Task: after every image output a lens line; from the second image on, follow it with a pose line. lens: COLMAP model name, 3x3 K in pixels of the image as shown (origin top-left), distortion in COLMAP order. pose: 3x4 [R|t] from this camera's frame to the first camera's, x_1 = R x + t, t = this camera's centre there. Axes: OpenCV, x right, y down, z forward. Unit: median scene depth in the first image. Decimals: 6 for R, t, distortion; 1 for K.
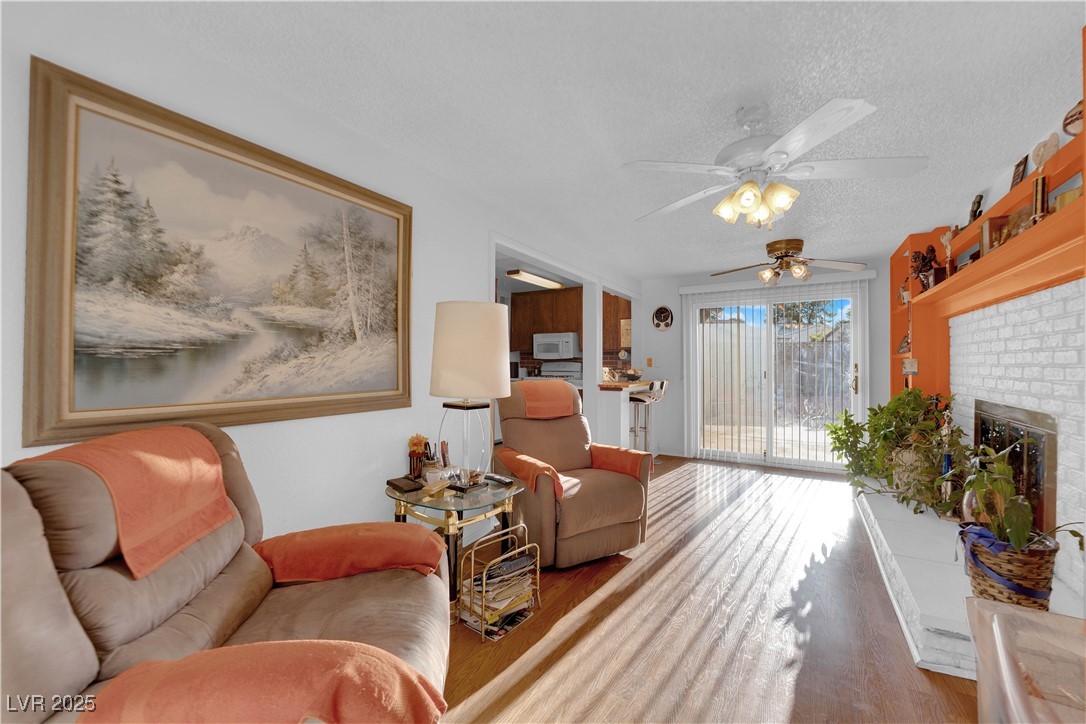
lens RADIAL K [[435.4, 0, 540.9], [0, 435.4, 362.8], [0, 0, 1]] dist [-0.012667, -0.002793]
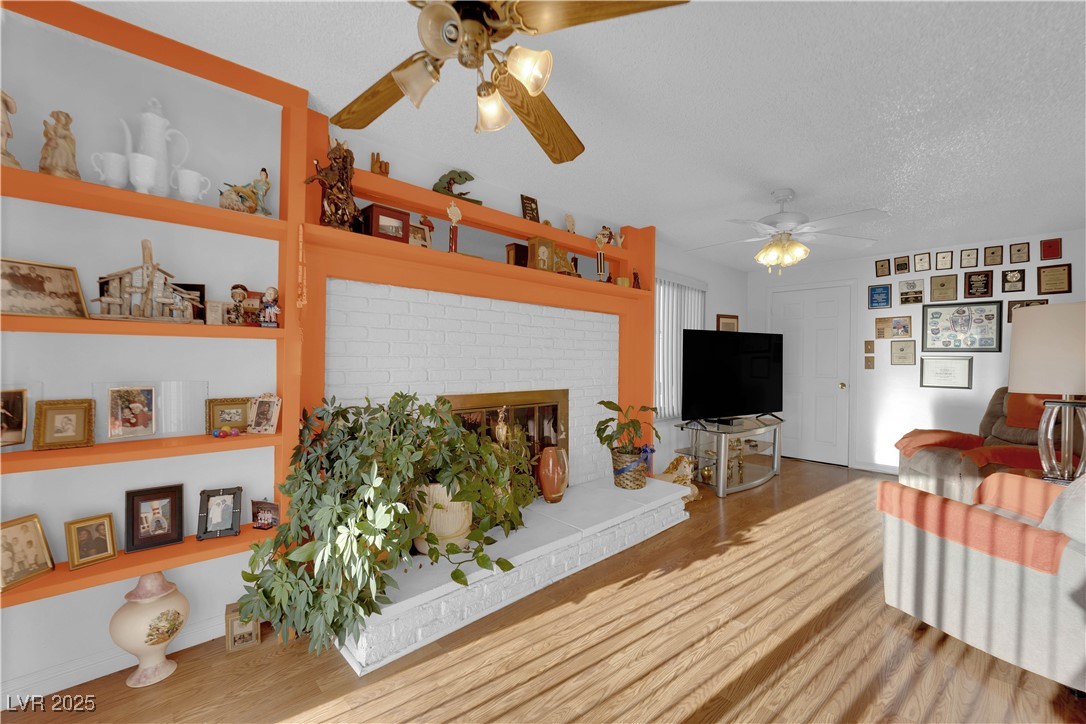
lens RADIAL K [[435.4, 0, 544.7], [0, 435.4, 359.6], [0, 0, 1]] dist [-0.012667, -0.002793]
pose [[-0.963524, -0.015092, 0.267195, 0.234026], [-0.015567, 0.999879, 0.000340, 0.003962], [-0.267167, -0.003832, -0.963643, 0.713587]]
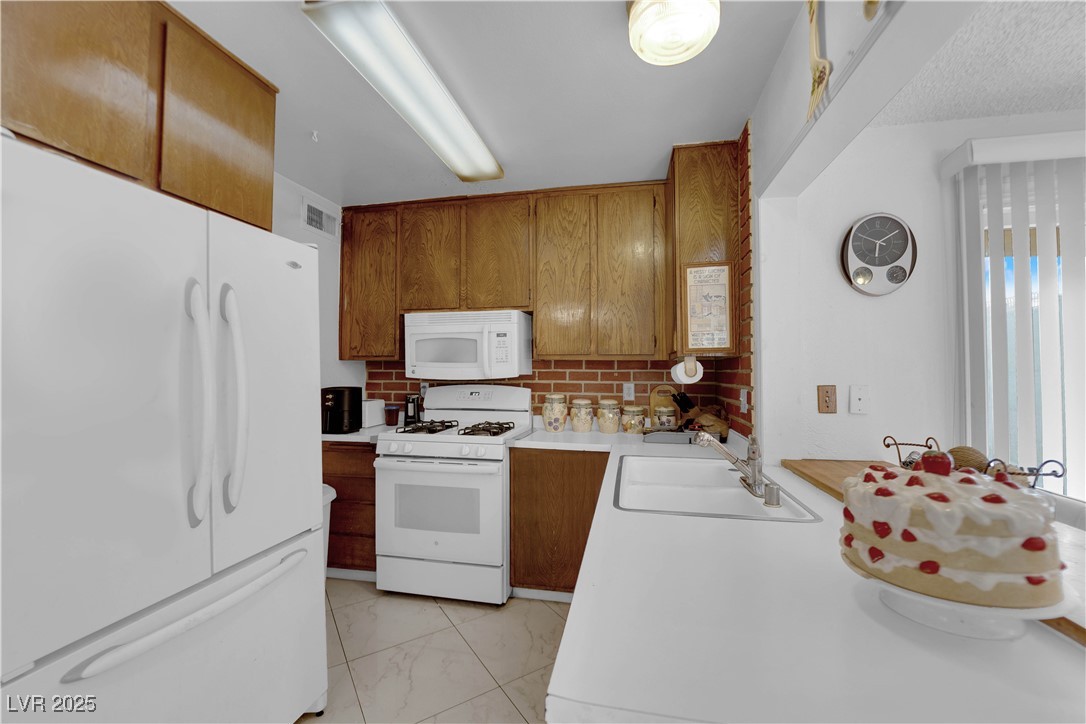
lens RADIAL K [[435.4, 0, 542.8], [0, 435.4, 360.7], [0, 0, 1]] dist [-0.012667, -0.002793]
pose [[0.942707, 0.001223, 0.333619, -0.031463], [0.004013, 0.999879, -0.015004, -0.019181], [-0.333597, 0.015483, 0.942589, 0.630625]]
